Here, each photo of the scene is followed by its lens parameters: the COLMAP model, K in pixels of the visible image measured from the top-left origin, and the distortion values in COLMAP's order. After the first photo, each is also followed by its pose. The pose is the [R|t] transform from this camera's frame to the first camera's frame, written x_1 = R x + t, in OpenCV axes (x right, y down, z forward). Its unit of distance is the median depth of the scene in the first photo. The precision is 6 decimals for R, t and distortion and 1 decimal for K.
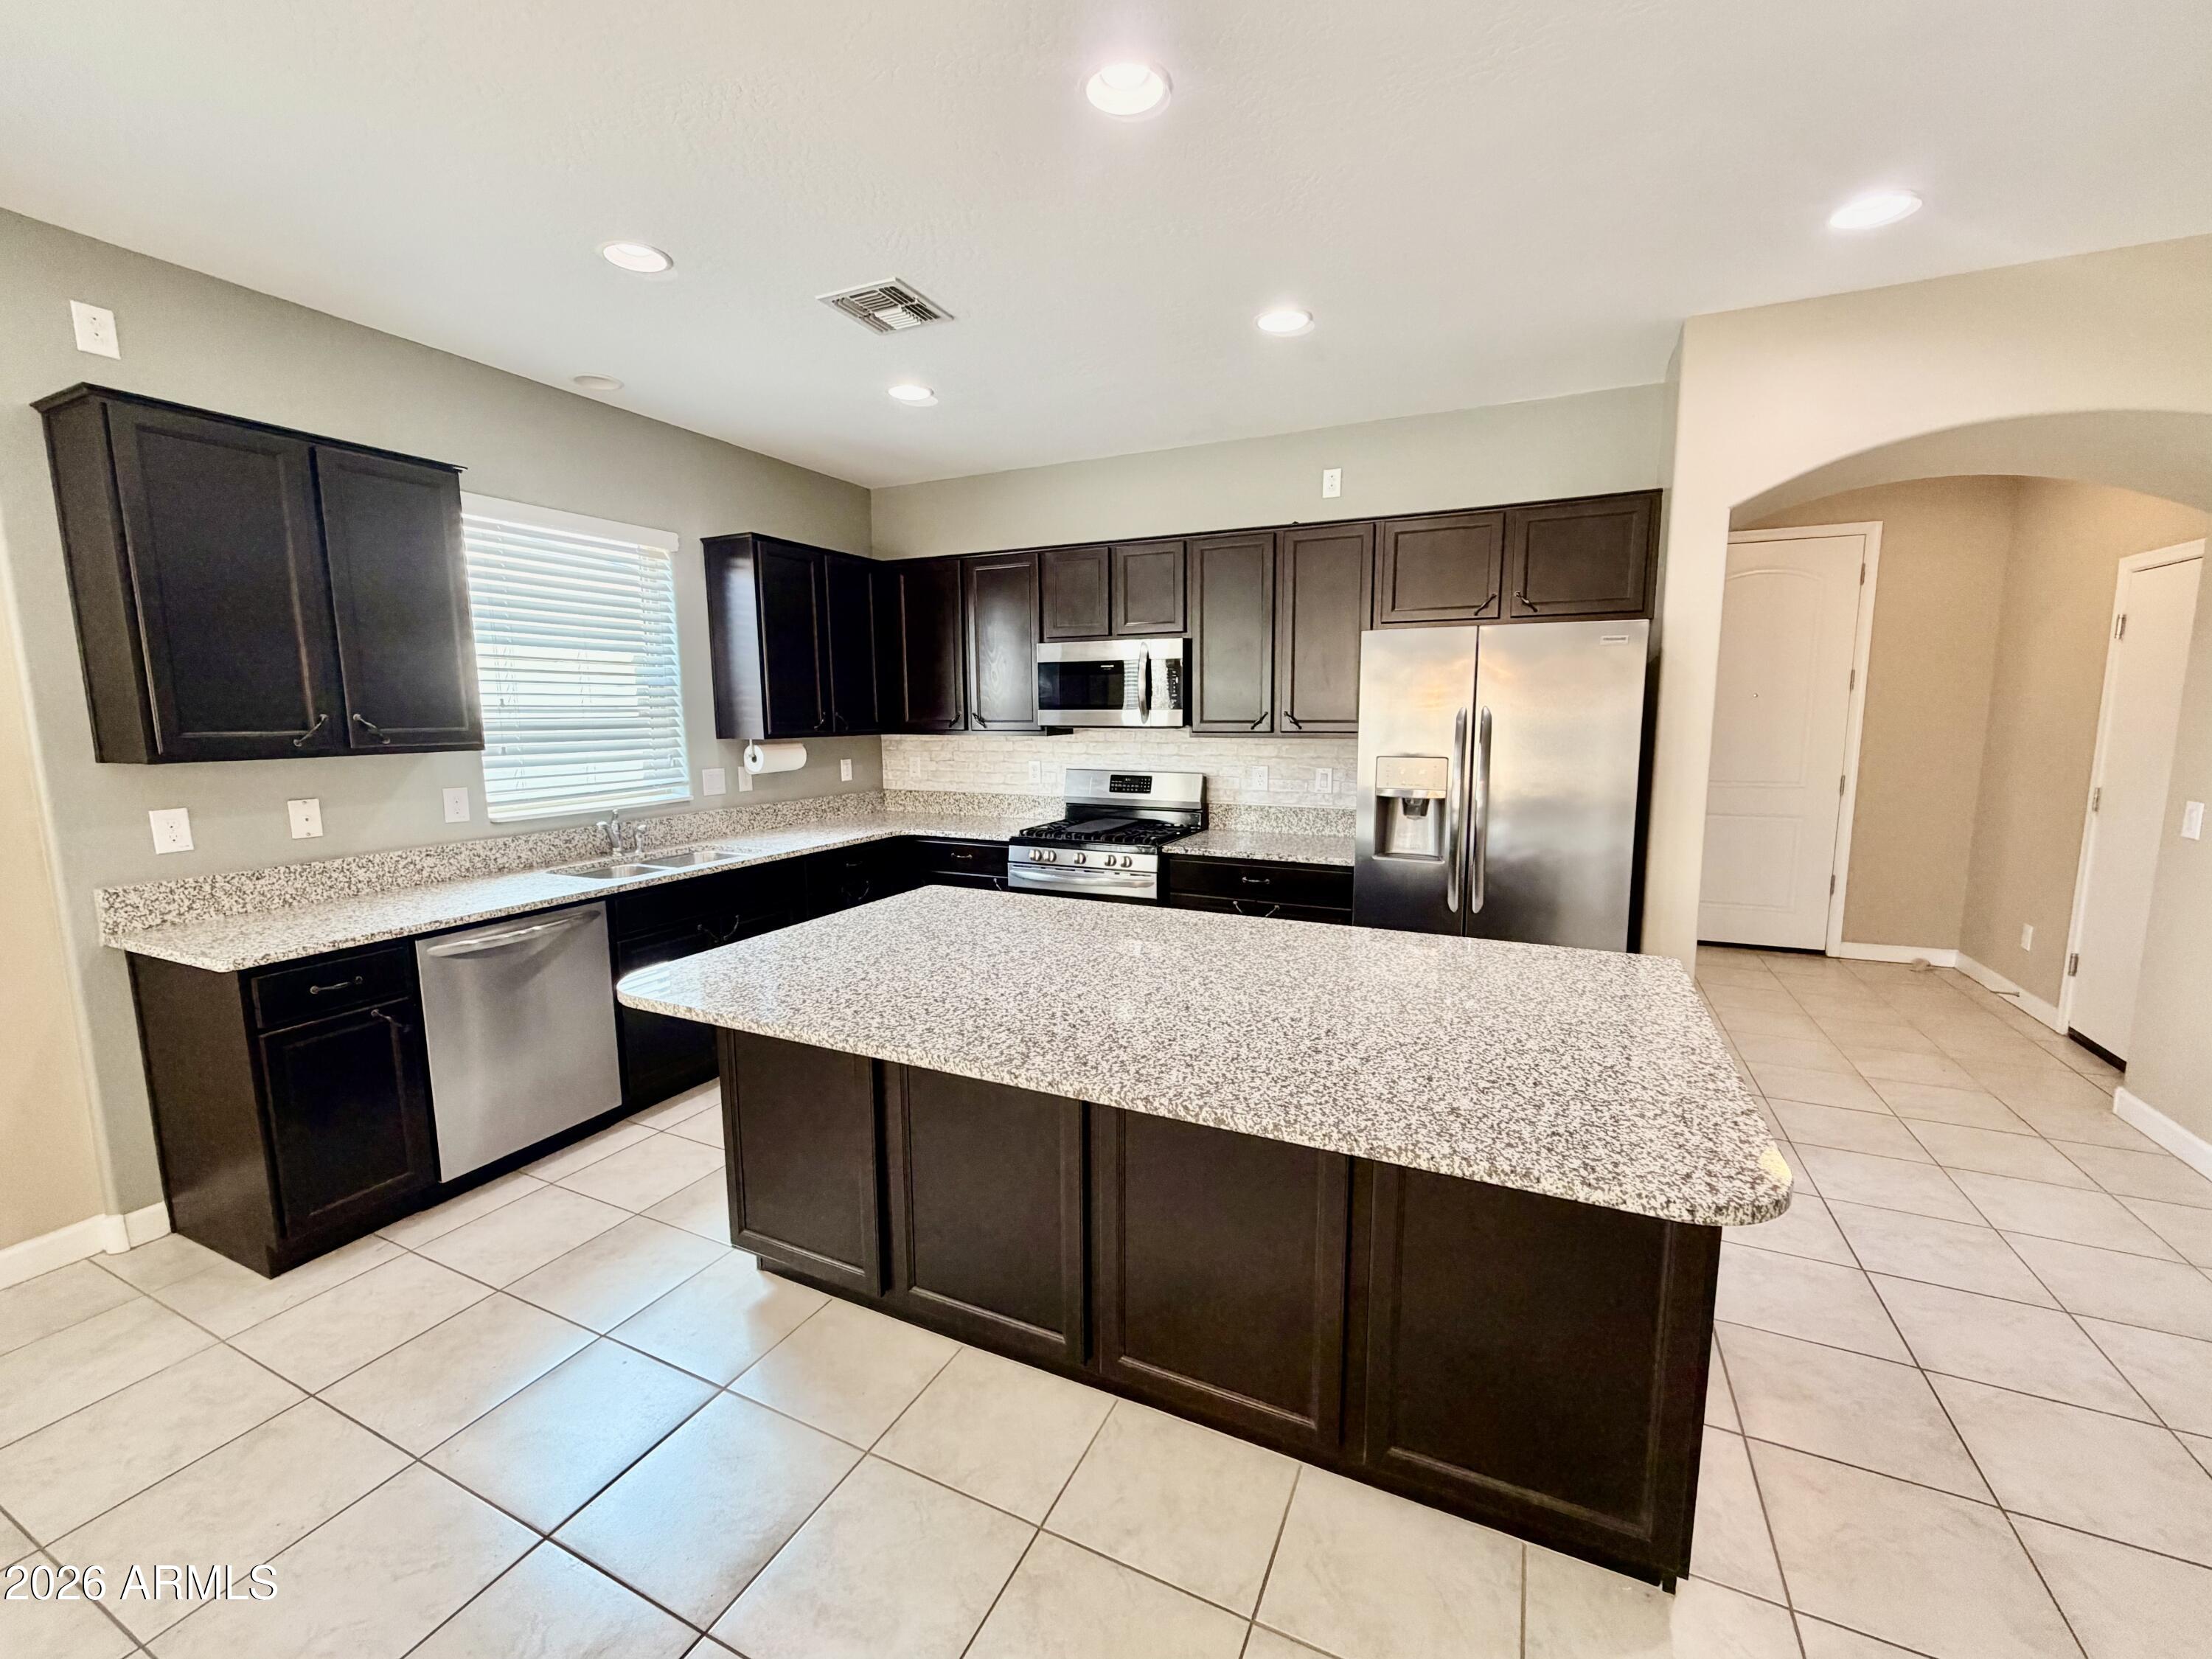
lens RADIAL K [[907.2, 0, 1106.0], [0, 907.2, 829.5], [0, 0, 1]] dist [-0.000674, -0.000209]
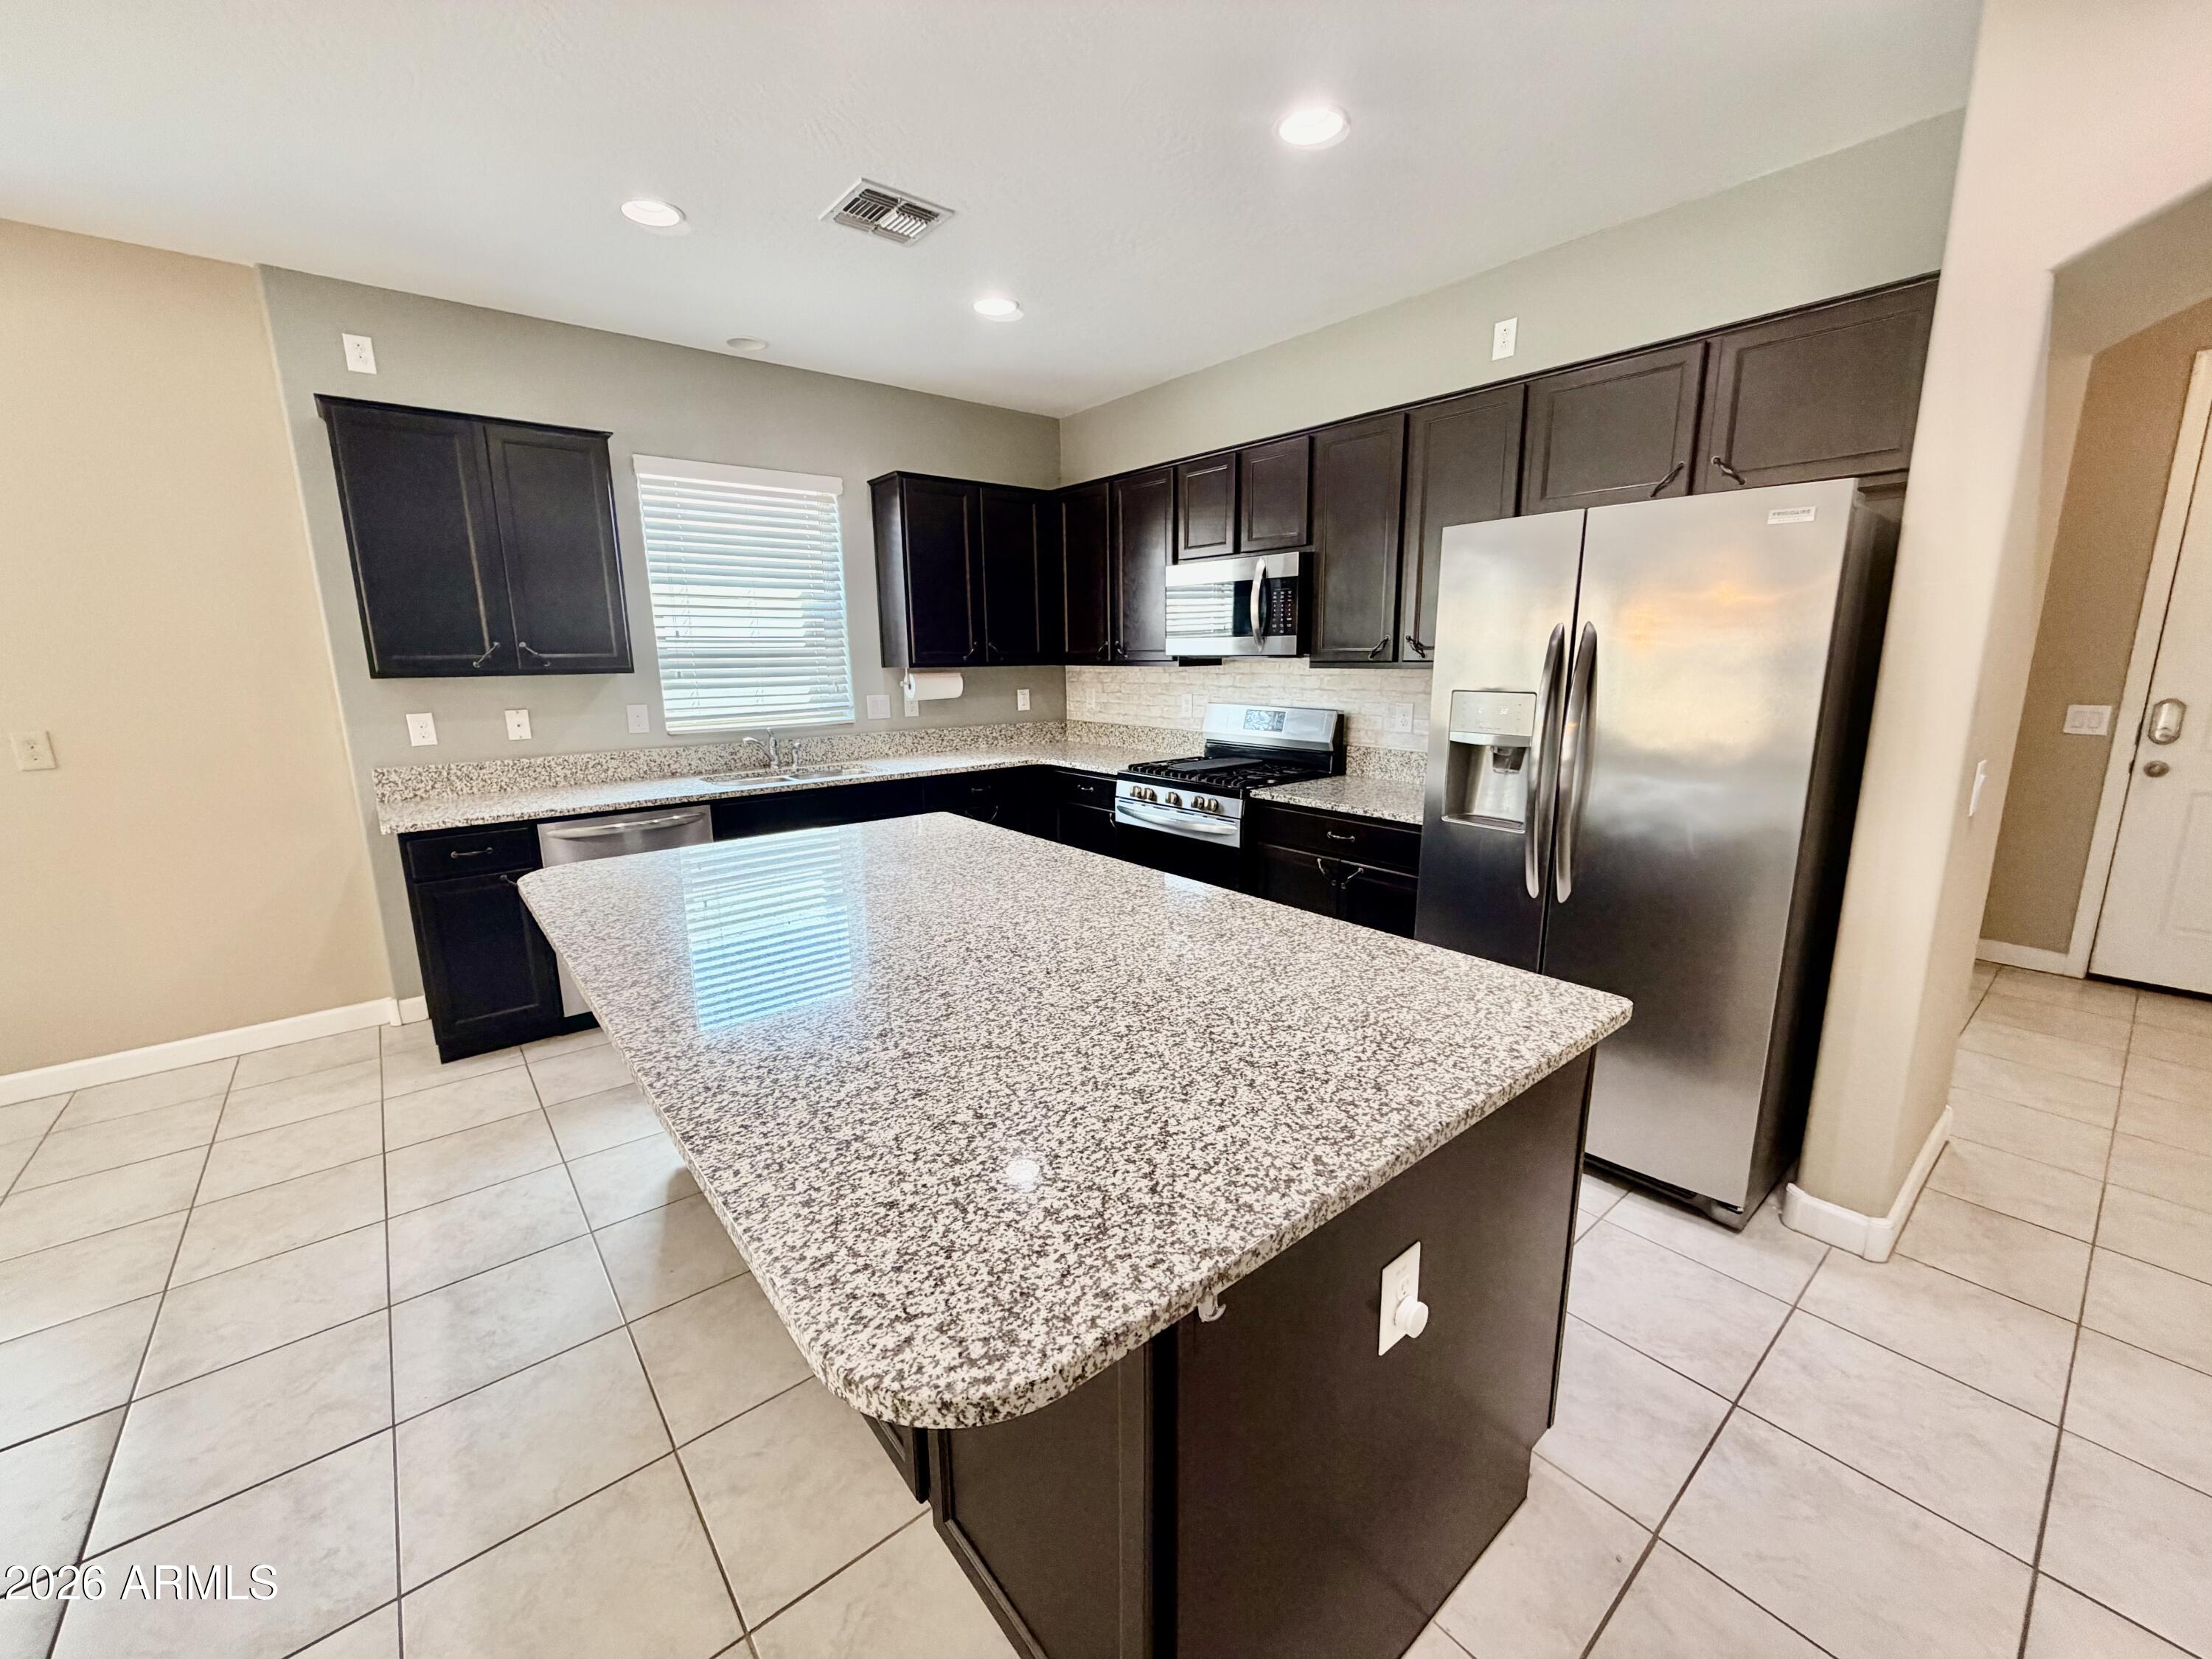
lens RADIAL K [[880.7, 0, 1100.2], [0, 880.7, 828.6], [0, 0, 1]] dist [-0.001695, 0.000261]
pose [[0.903798, 0.081056, -0.420214, 0.344157], [-0.051318, 0.995341, 0.081620, -0.008115], [0.424872, -0.052204, 0.903747, 0.174875]]
